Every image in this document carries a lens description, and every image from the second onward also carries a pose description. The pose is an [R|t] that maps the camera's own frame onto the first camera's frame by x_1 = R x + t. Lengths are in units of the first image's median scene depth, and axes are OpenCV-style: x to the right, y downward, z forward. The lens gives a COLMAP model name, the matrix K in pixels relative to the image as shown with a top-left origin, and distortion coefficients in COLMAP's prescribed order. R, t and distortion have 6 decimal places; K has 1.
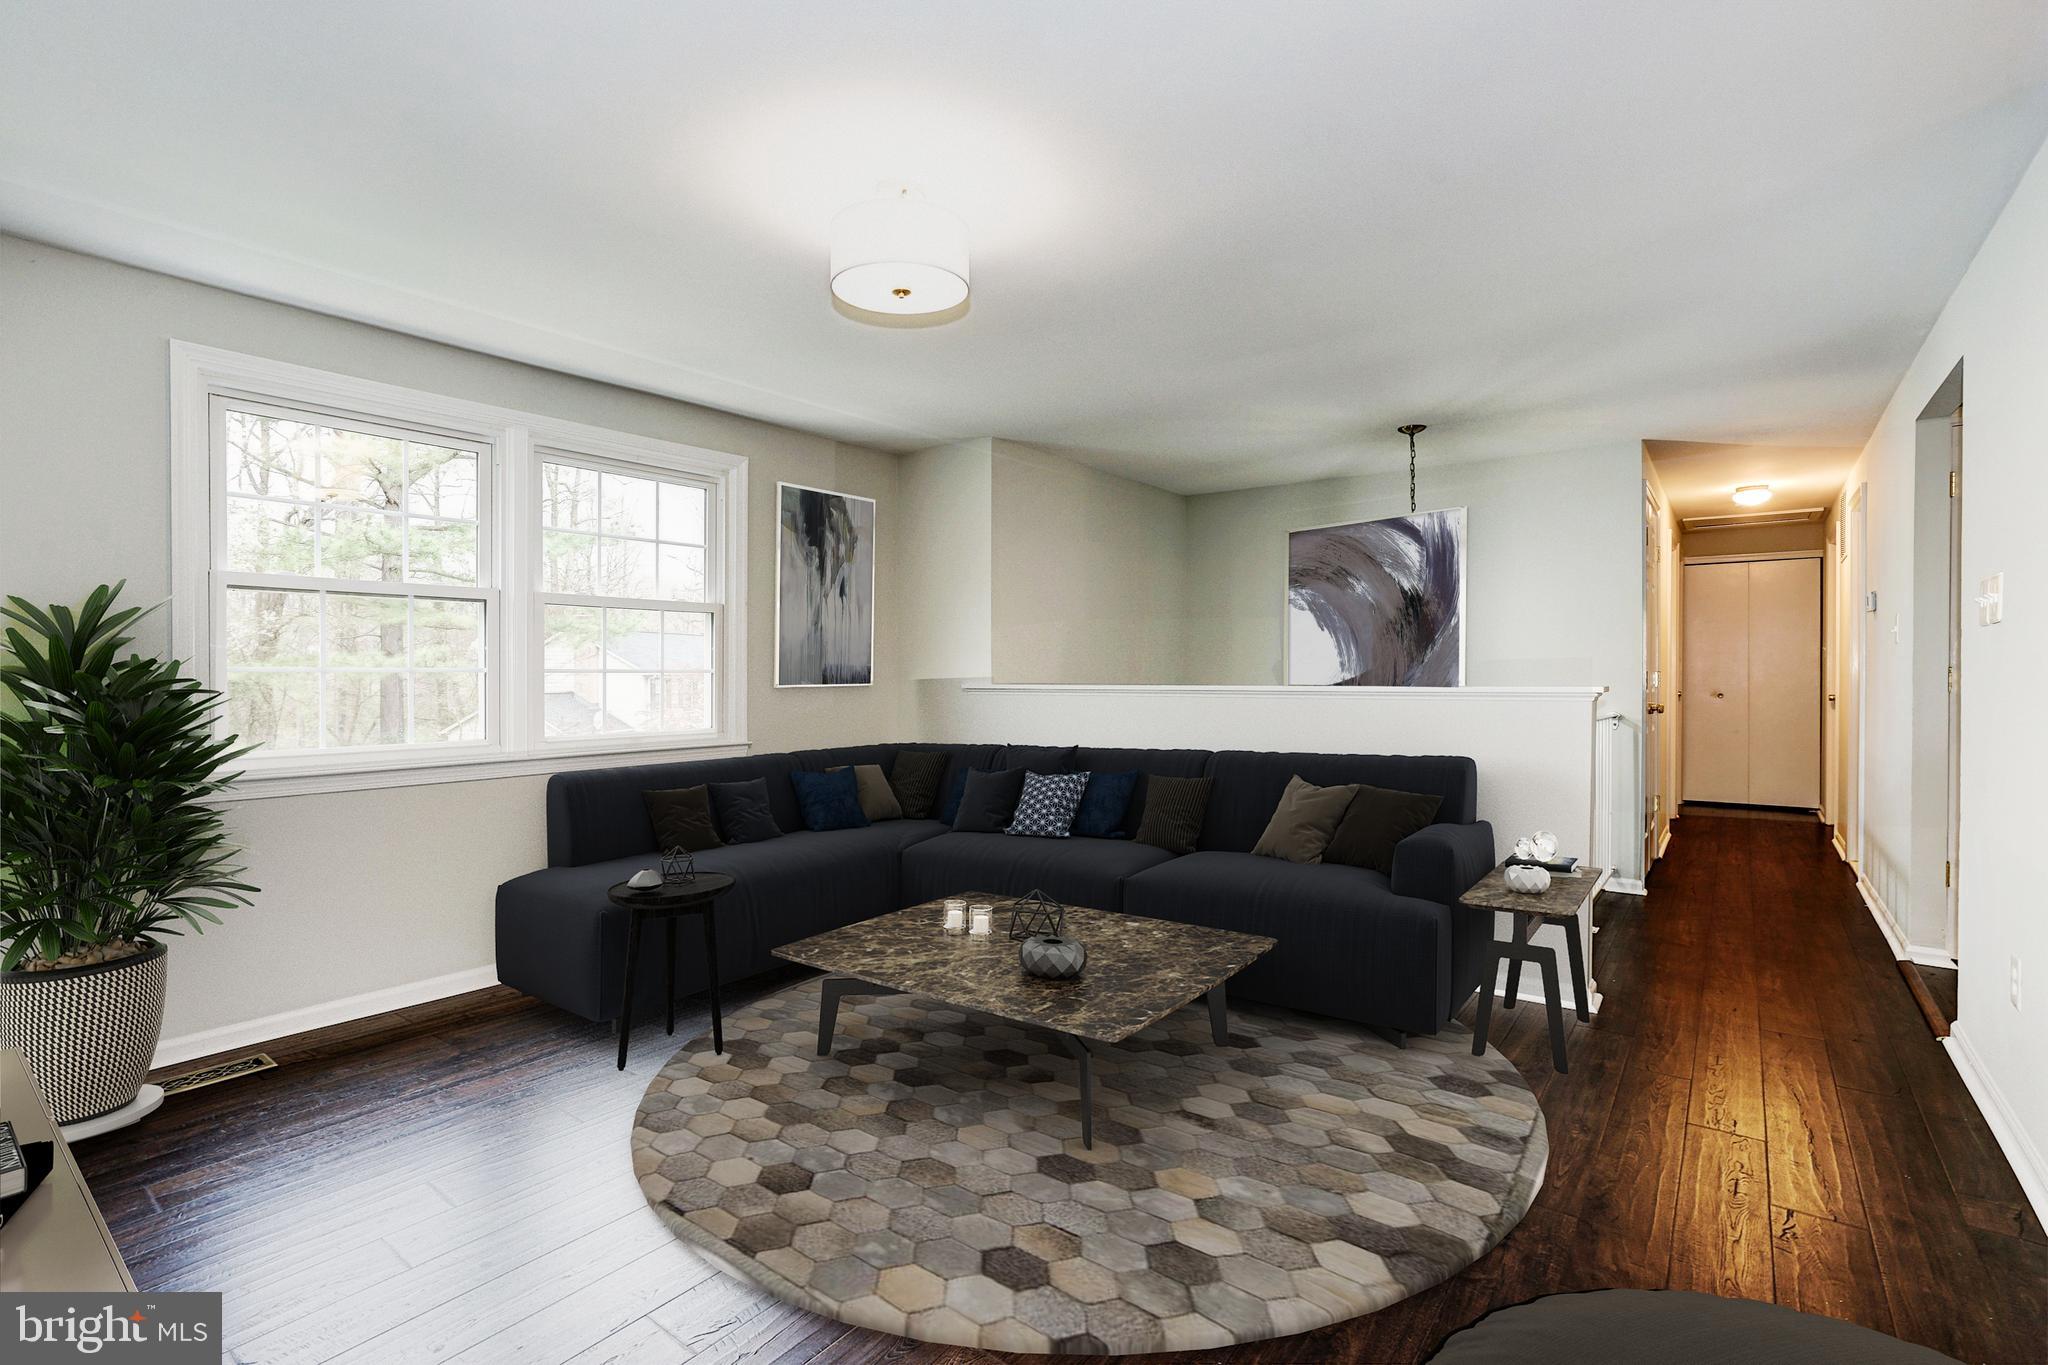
lens RADIAL K [[909.2, 0, 1050.3], [0, 909.2, 683.0], [0, 0, 1]] dist [0.003735, 0.000453]
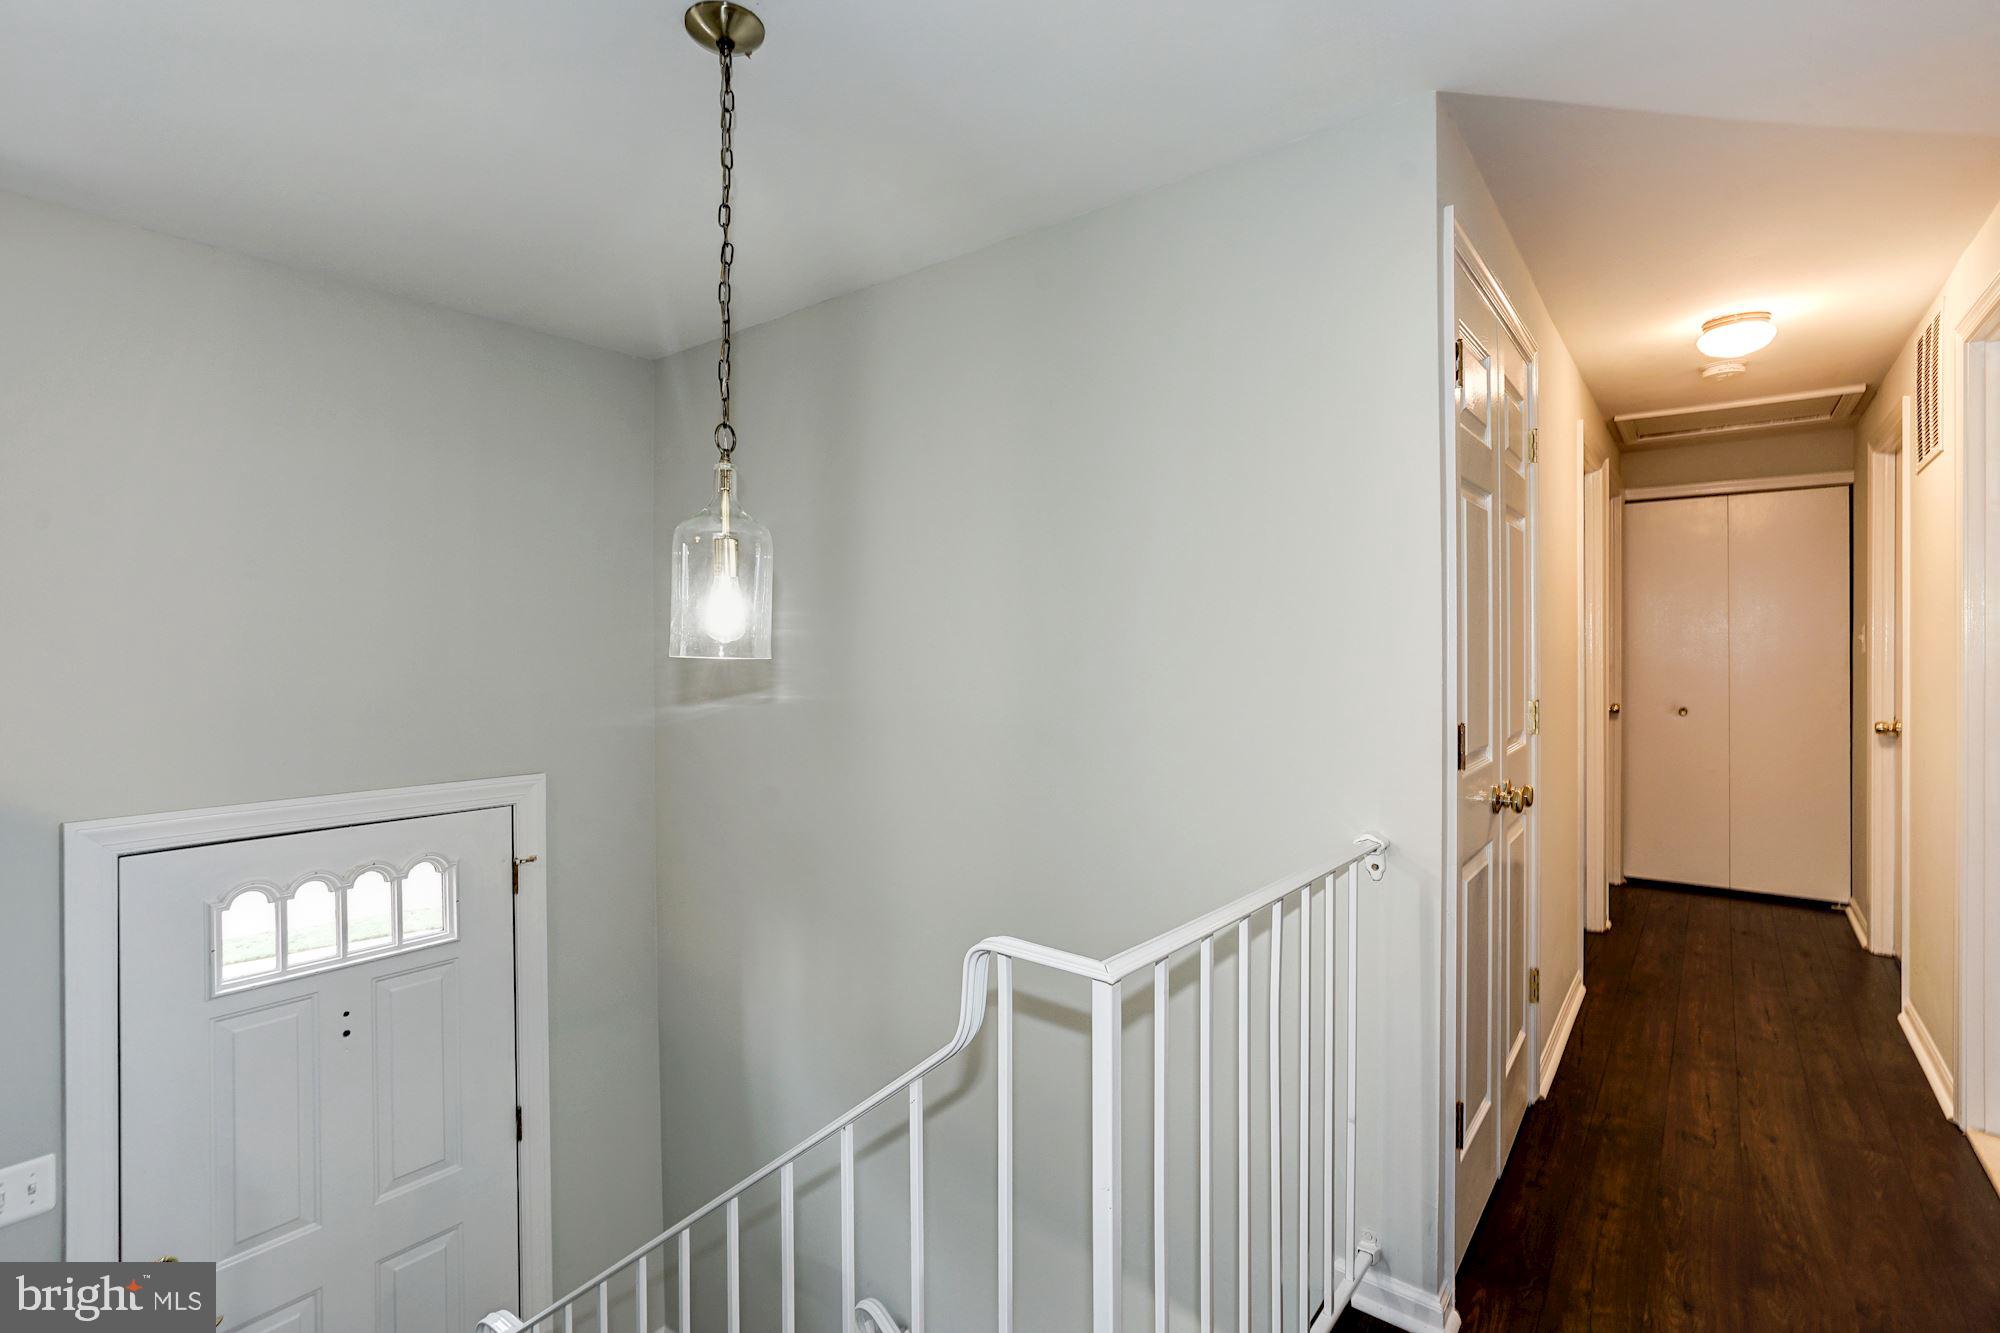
lens RADIAL K [[946.1, 0, 958.2], [0, 946.1, 657.3], [0, 0, 1]] dist [0.002737, -0.000069]
pose [[0.999657, -0.003872, -0.025919, 0.310242], [0.003840, 0.999992, -0.001277, -0.028142], [0.025923, 0.001177, 0.999663, 0.409289]]
